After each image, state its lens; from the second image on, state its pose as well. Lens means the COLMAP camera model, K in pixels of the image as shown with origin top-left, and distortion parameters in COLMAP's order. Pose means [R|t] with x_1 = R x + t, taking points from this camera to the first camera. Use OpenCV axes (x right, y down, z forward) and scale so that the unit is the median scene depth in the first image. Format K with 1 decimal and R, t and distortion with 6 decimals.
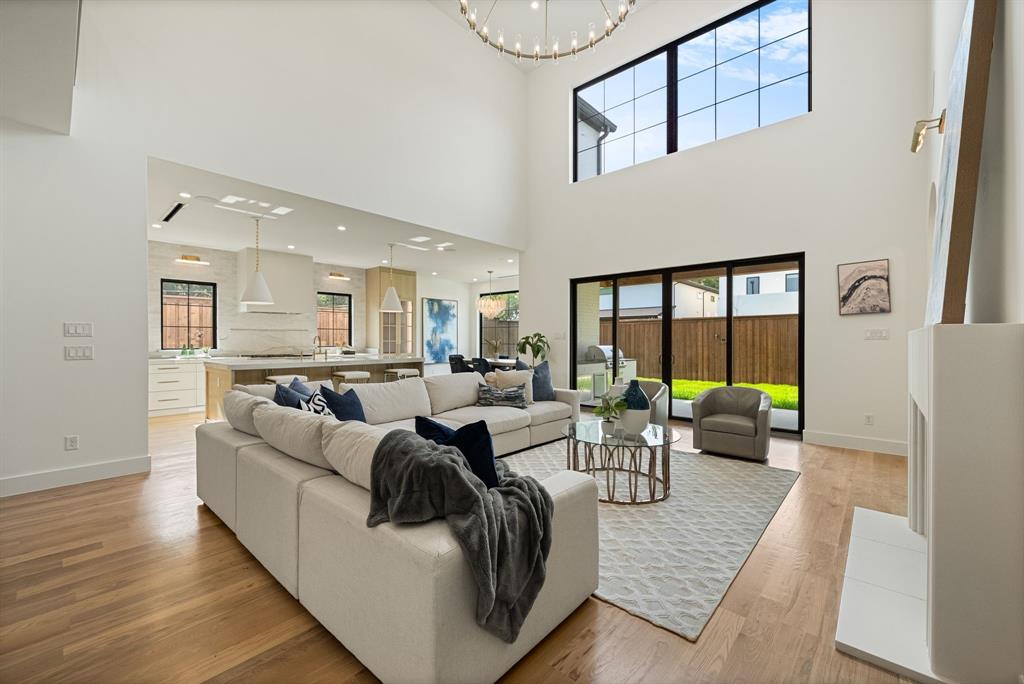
lens RADIAL K [[410.7, 0, 514.4], [0, 410.7, 340.6], [0, 0, 1]] dist [-0.004179, 0.001094]
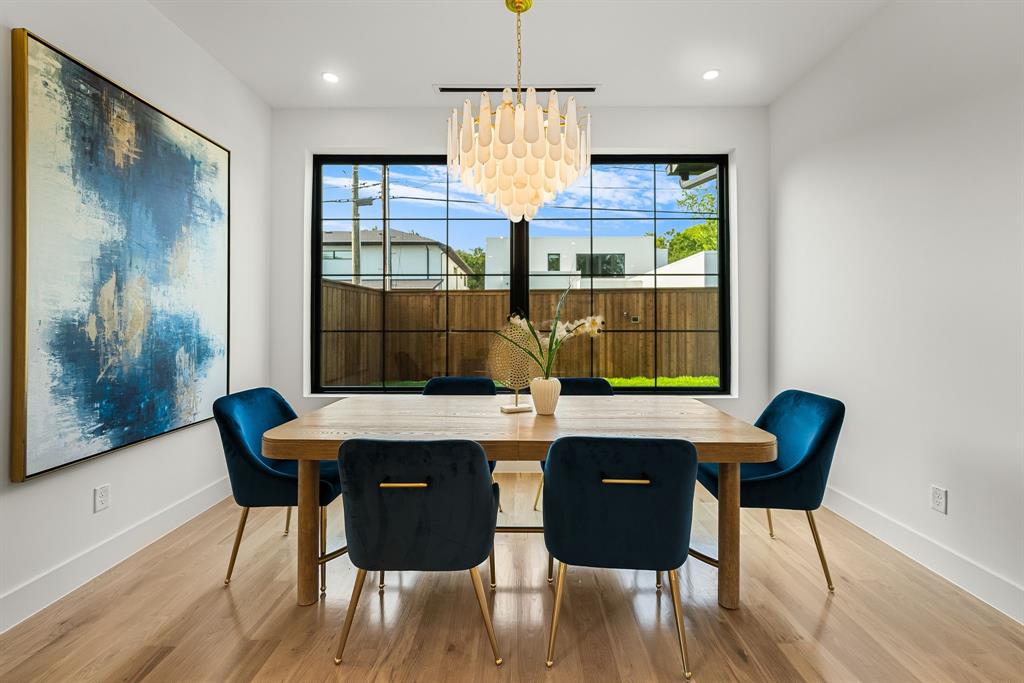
lens RADIAL K [[410.7, 0, 493.0], [0, 410.7, 316.8], [0, 0, 1]] dist [-0.004179, 0.001094]
pose [[0.778081, 0.004675, 0.628147, -0.173058], [0.002581, 0.999940, -0.010639, 0.001145], [-0.628159, 0.009899, 0.778022, 0.741370]]
